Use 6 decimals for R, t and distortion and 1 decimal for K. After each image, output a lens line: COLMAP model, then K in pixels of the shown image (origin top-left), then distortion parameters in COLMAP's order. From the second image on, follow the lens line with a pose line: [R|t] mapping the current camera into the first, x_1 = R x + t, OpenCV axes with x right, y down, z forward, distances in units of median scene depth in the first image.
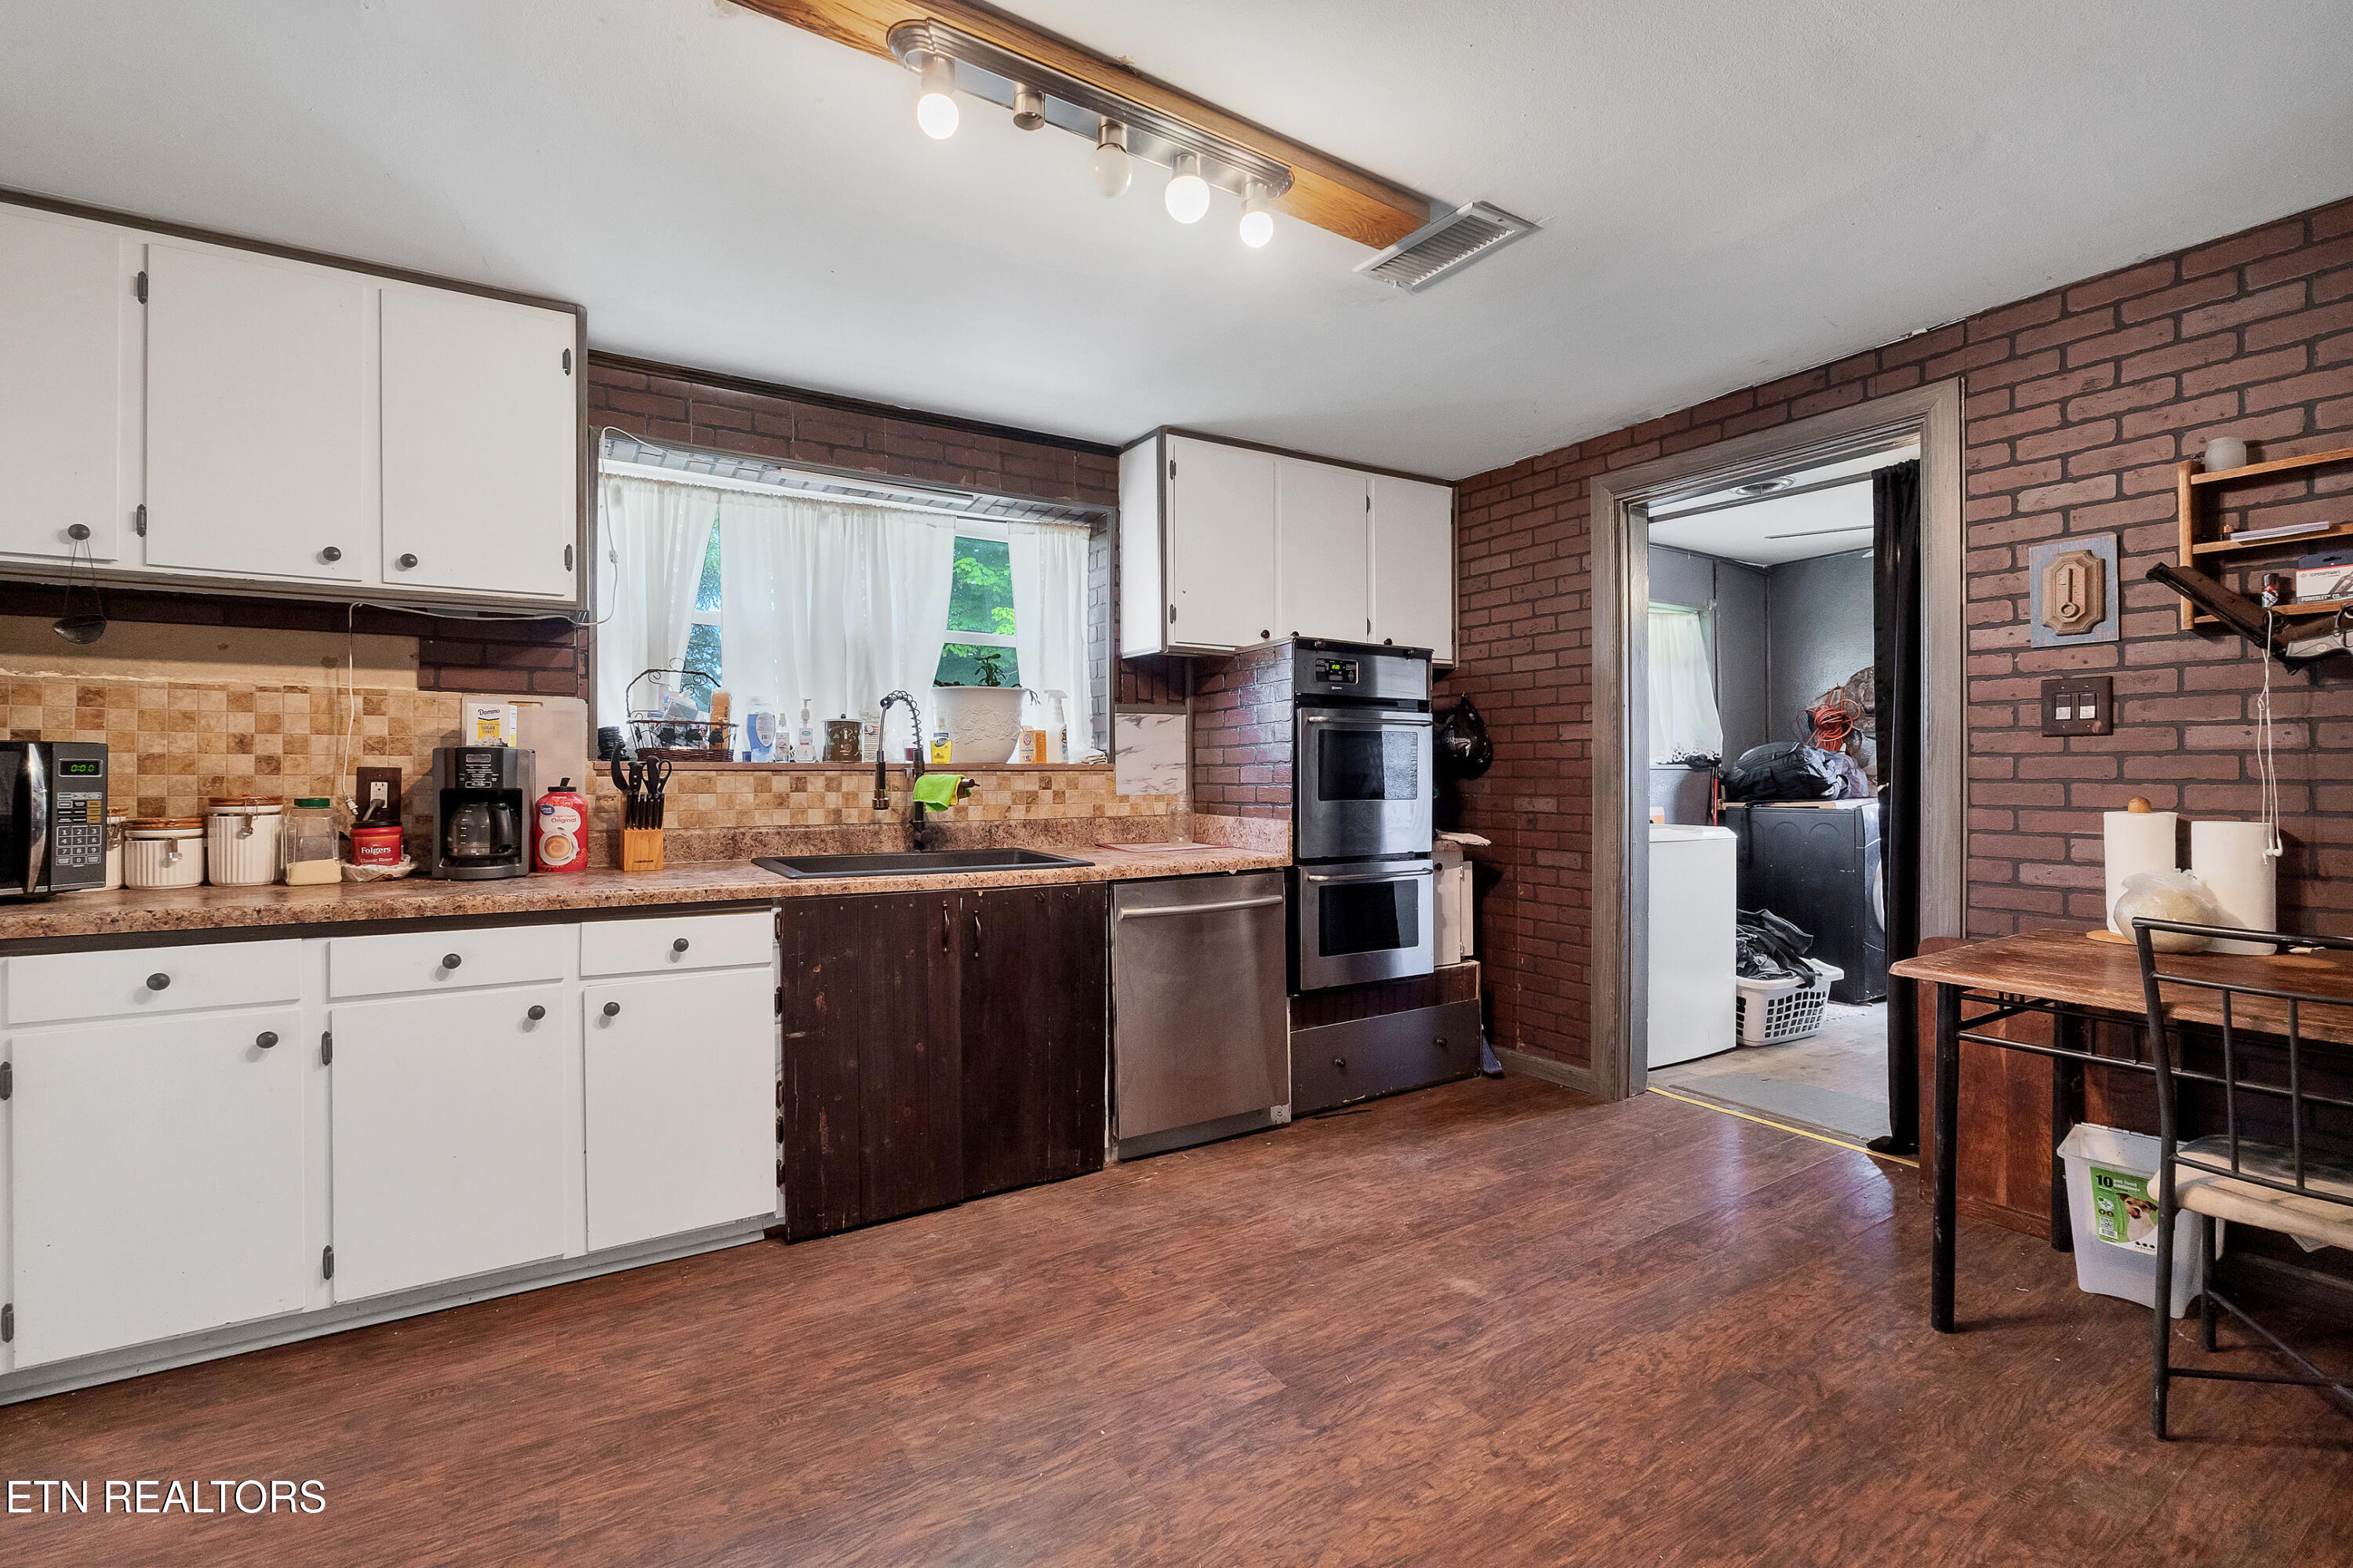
lens RADIAL K [[949.9, 0, 1176.5], [0, 949.9, 784.0], [0, 0, 1]] dist [-0.000040, -0.000018]
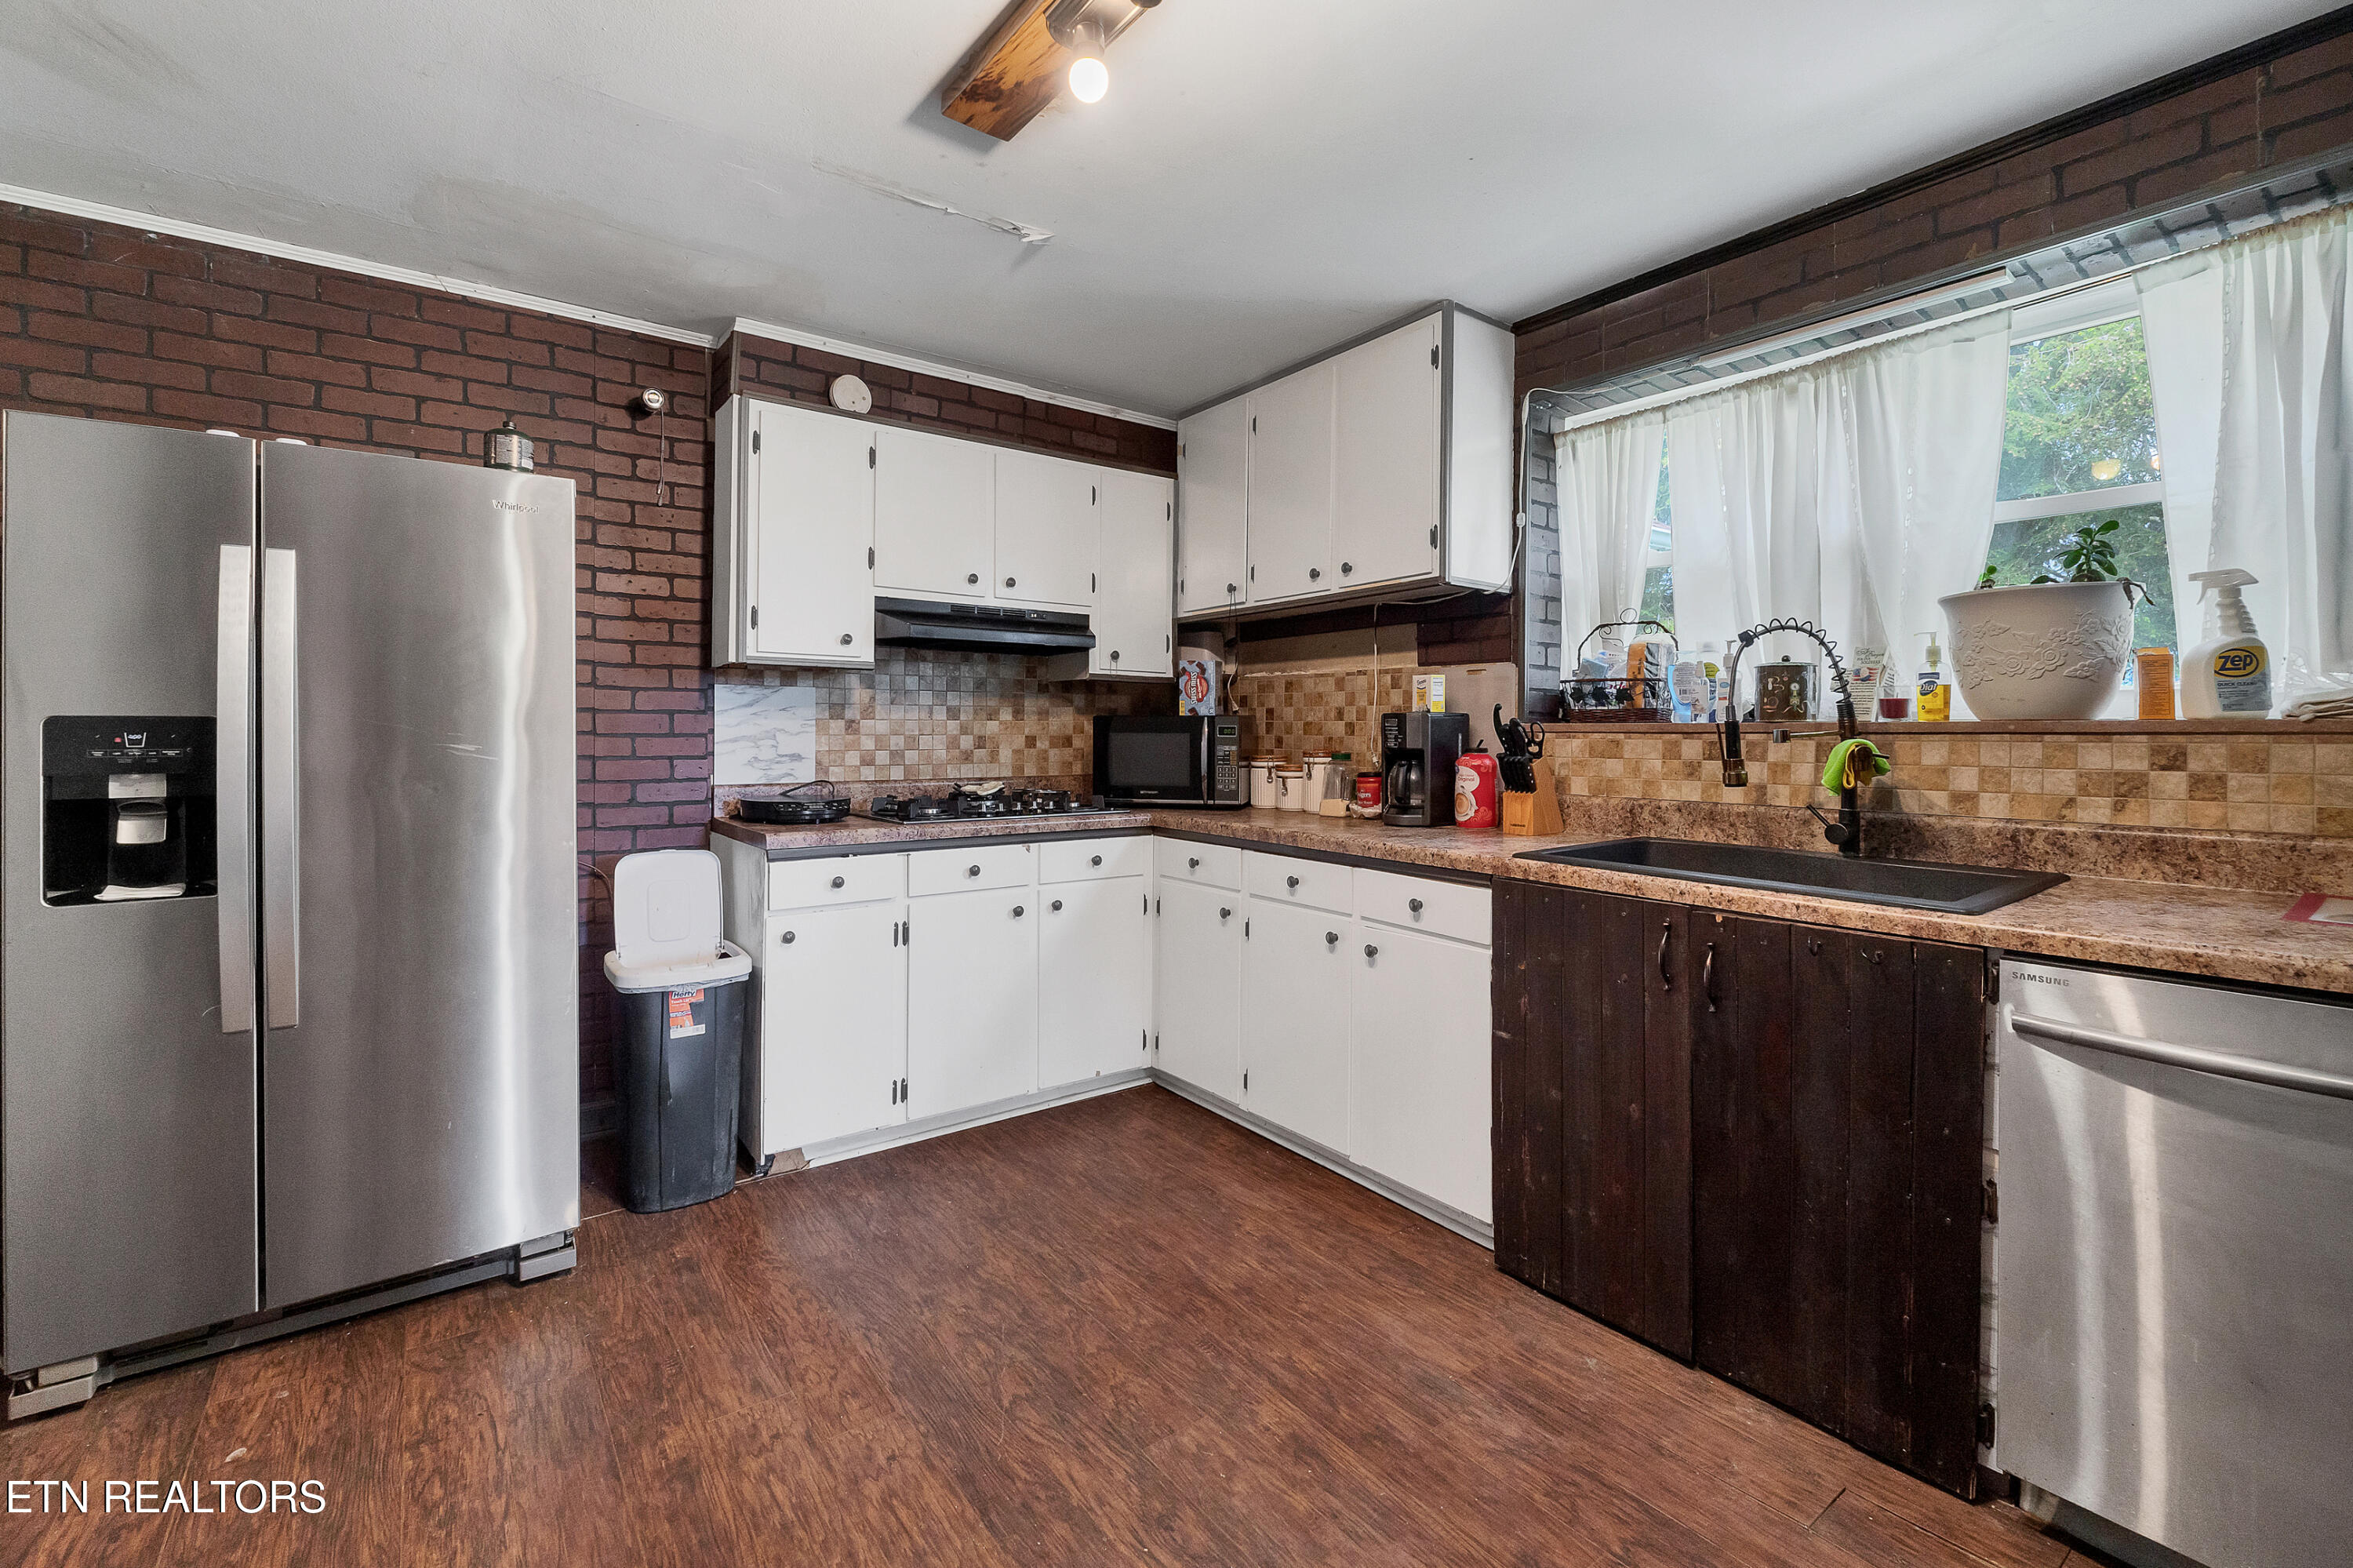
lens RADIAL K [[1023.3, 0, 1174.2], [0, 1023.3, 736.8], [0, 0, 1]] dist [-0.001441, -0.000287]
pose [[0.109020, 0.004208, -0.994031, 0.458078], [-0.014735, 0.999888, 0.002617, -0.007725], [0.993930, 0.014361, 0.109070, 0.537883]]
